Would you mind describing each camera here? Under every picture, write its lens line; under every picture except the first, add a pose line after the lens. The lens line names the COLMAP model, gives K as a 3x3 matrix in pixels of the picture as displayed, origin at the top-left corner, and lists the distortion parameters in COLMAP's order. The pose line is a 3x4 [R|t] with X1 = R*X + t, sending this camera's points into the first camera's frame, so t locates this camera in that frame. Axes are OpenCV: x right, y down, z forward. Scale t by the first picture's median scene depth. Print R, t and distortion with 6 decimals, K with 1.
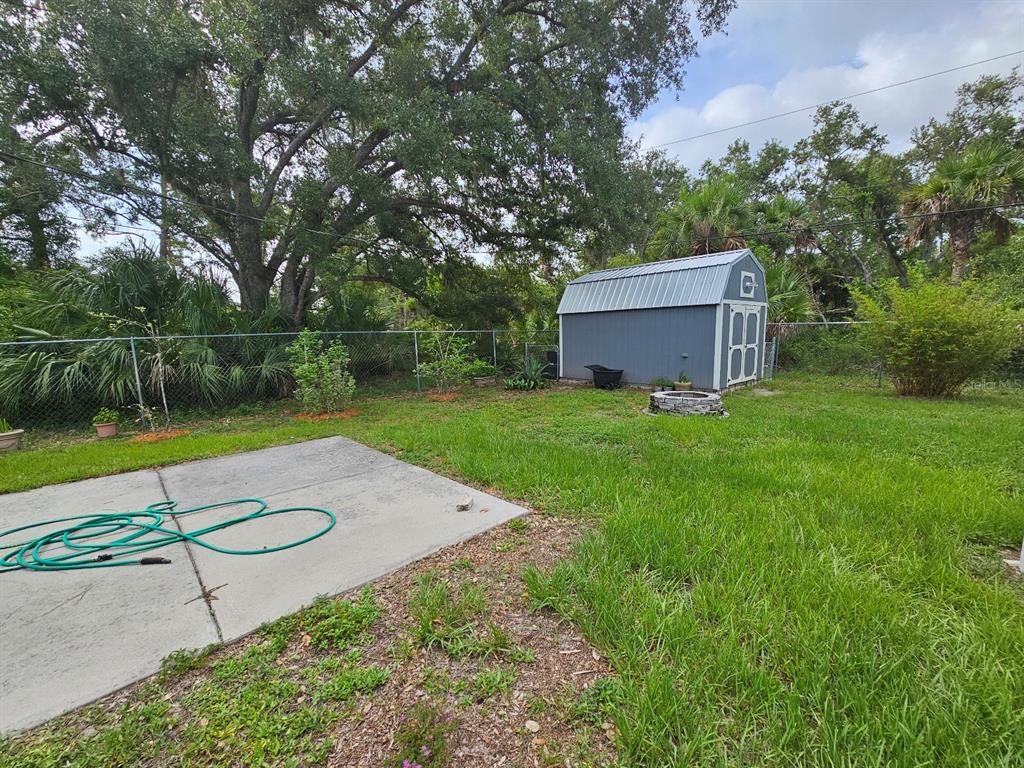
lens RADIAL K [[417.6, 0, 512.6], [0, 417.6, 391.9], [0, 0, 1]] dist [-0.001849, 0.001143]
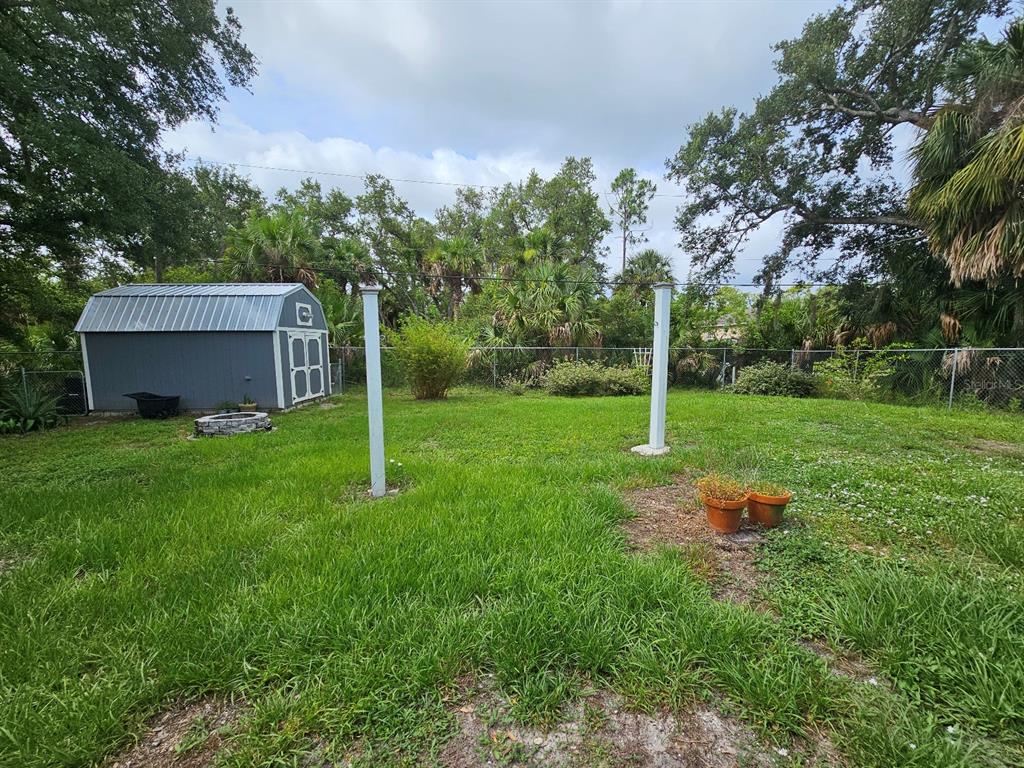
lens RADIAL K [[421.9, 0, 511.0], [0, 421.9, 389.3], [0, 0, 1]] dist [-0.001818, 0.001566]
pose [[0.663497, -0.061348, 0.745660, 0.050530], [0.096674, 0.995308, -0.004134, 0.006175], [-0.741907, 0.074829, 0.666314, -0.144016]]
